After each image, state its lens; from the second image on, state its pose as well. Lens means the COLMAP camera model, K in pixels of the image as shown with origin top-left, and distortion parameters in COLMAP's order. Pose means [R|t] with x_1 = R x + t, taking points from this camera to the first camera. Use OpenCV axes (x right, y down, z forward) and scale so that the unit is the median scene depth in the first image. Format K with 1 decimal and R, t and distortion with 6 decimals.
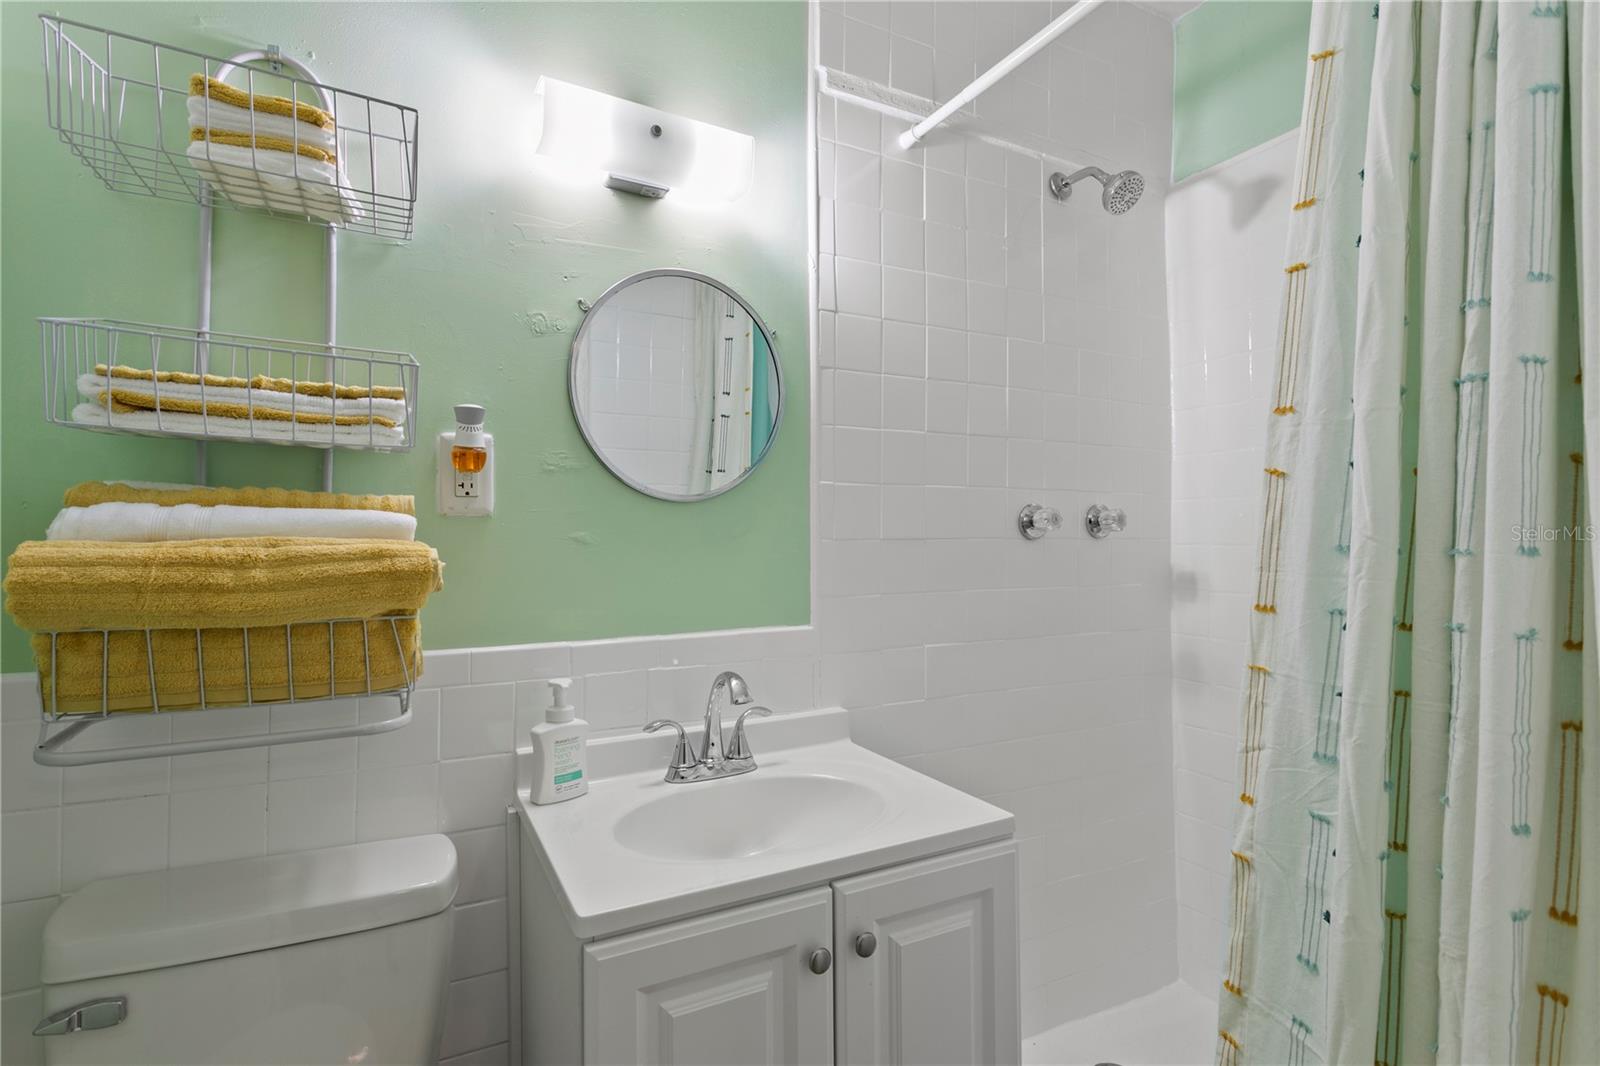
lens RADIAL K [[772.4, 0, 800.4], [0, 772.4, 536.2], [0, 0, 1]] dist [0.005270, -0.001521]
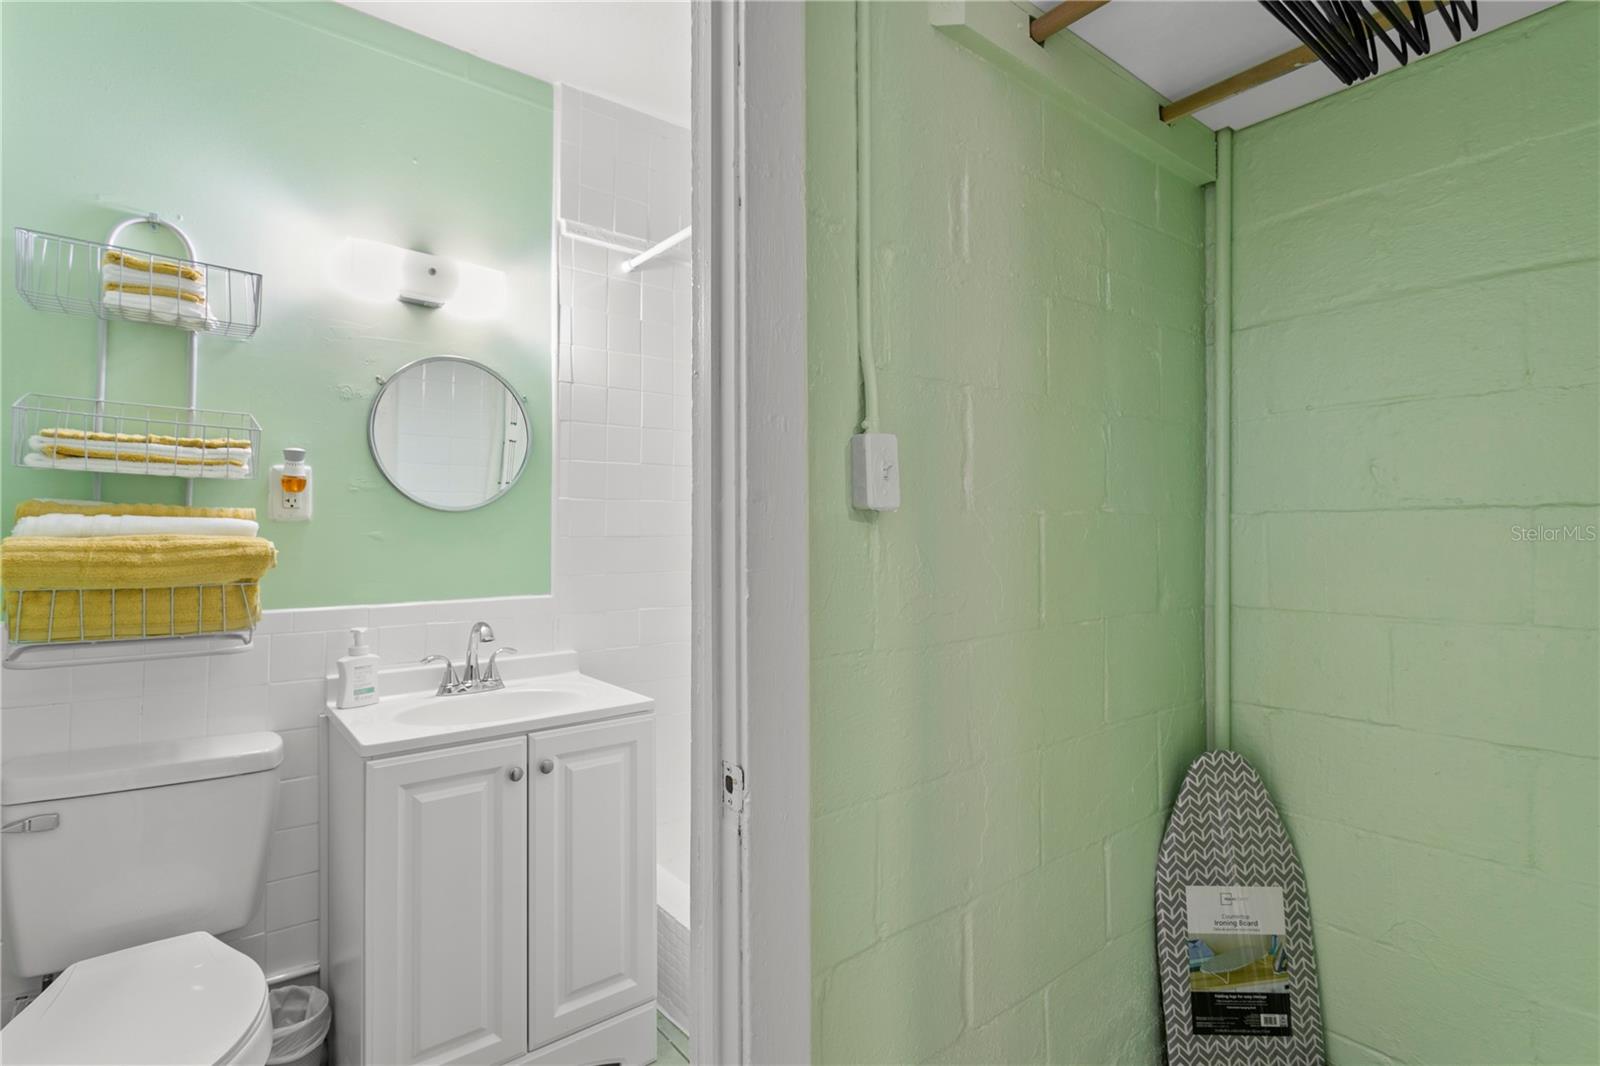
lens RADIAL K [[772.4, 0, 830.1], [0, 772.4, 524.6], [0, 0, 1]] dist [0.005270, -0.001521]
pose [[0.976398, 0.004150, 0.215938, 0.307871], [-0.001325, 0.999912, -0.013227, -0.000579], [-0.215974, 0.012628, 0.976317, -0.803561]]
